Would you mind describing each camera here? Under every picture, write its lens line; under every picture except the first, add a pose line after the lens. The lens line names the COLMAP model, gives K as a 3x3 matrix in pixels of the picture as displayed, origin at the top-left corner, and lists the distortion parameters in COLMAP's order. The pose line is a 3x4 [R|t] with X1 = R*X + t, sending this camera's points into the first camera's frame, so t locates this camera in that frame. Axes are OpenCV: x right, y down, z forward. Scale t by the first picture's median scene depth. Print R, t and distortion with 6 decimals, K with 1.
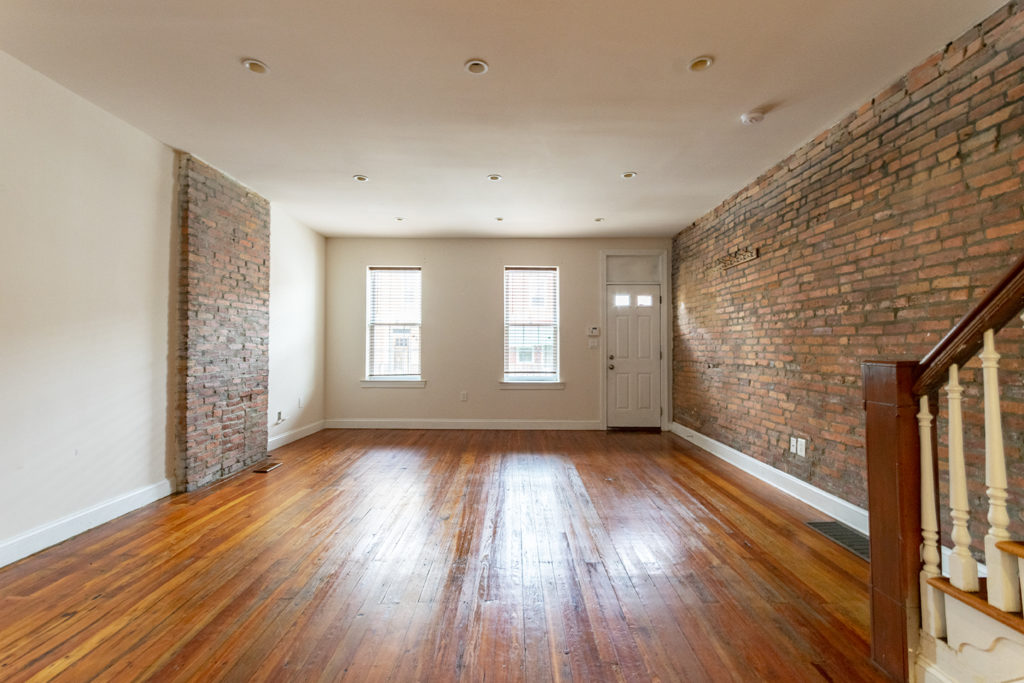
lens RADIAL K [[462.3, 0, 512.0], [0, 462.3, 341.5], [0, 0, 1]] dist [-0.000990, 0.000037]
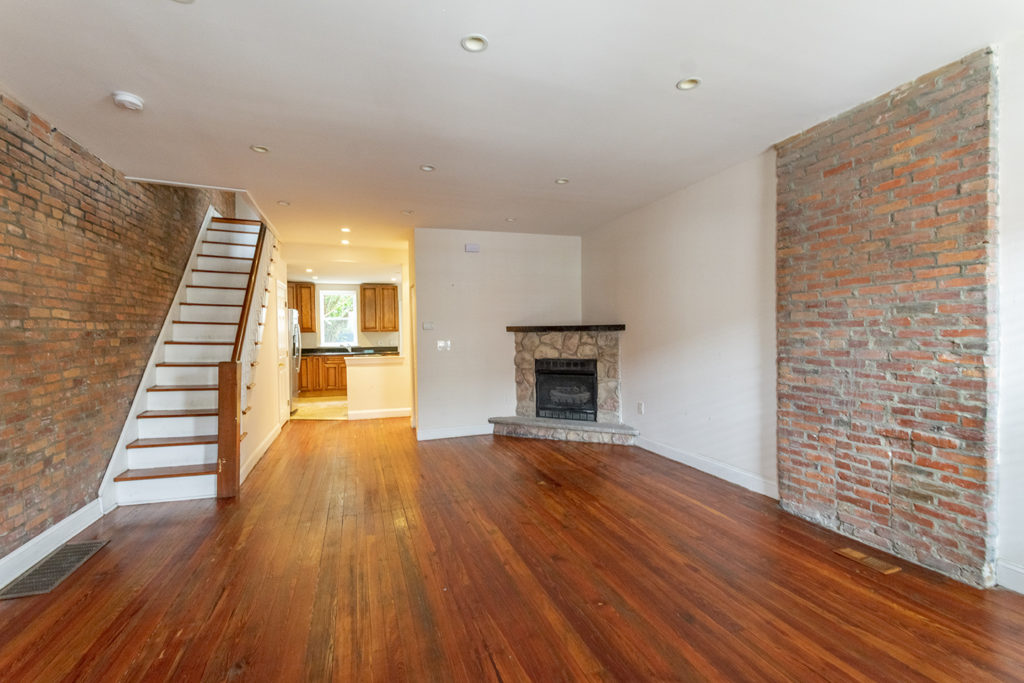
lens RADIAL K [[450.9, 0, 506.3], [0, 450.9, 339.9], [0, 0, 1]] dist [-0.001336, 0.000581]
pose [[-0.946957, 0.017373, -0.320890, 0.098744], [0.017424, 0.999845, 0.002715, -0.021293], [0.320887, -0.003020, -0.947113, 1.479402]]
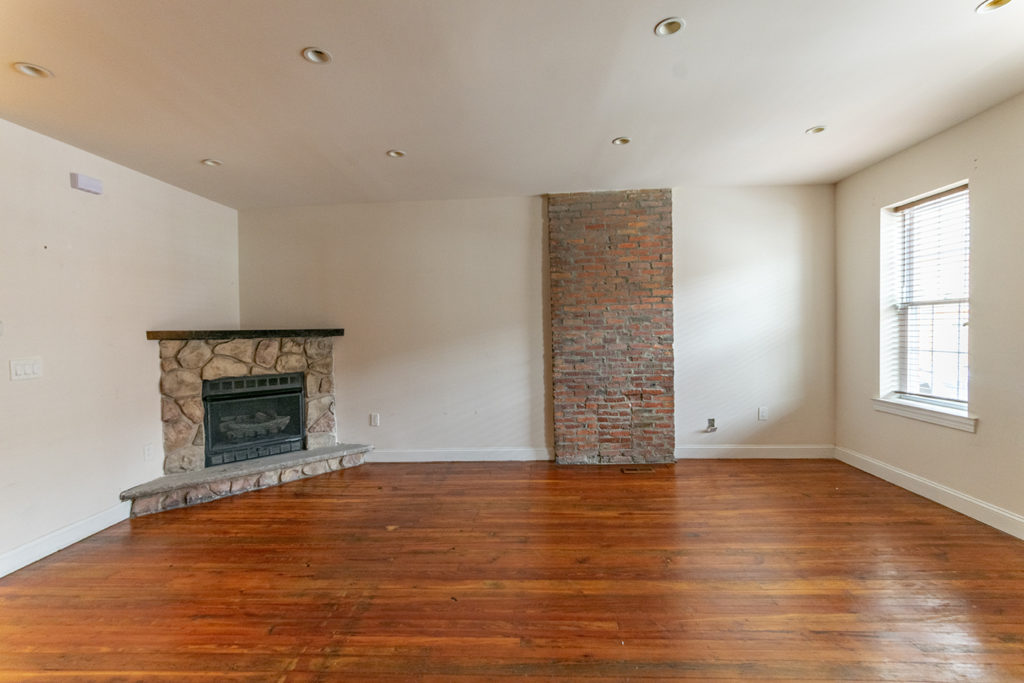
lens RADIAL K [[450.9, 0, 506.3], [0, 450.9, 339.9], [0, 0, 1]] dist [-0.001336, 0.000581]
pose [[-0.059354, 0.020629, -0.998024, 0.466461], [0.036446, 0.999165, 0.018485, -0.034501], [0.997571, -0.035277, -0.060057, 0.830275]]
